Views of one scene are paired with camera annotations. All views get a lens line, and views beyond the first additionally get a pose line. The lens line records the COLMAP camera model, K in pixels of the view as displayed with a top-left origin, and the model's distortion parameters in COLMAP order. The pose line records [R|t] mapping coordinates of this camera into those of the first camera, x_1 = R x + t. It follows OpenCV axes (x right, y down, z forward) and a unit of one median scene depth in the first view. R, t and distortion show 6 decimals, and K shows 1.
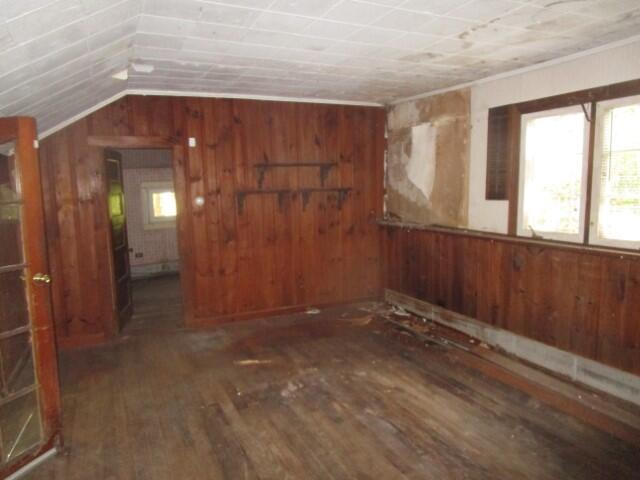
lens RADIAL K [[463.2, 0, 319.2], [0, 463.2, 242.6], [0, 0, 1]] dist [-0.013074, -0.003433]
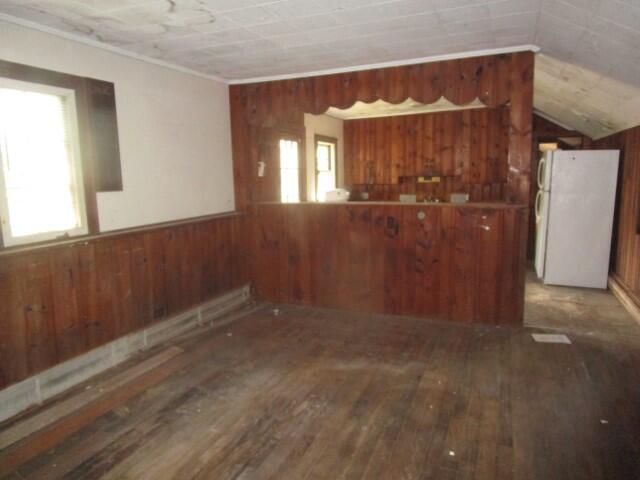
lens RADIAL K [[463.2, 0, 314.9], [0, 463.2, 239.0], [0, 0, 1]] dist [-0.013074, -0.003433]
pose [[-0.676727, -0.077515, 0.732142, -0.459102], [0.121479, 0.969055, 0.214883, -0.139083], [-0.726143, 0.234357, -0.646369, 1.293829]]
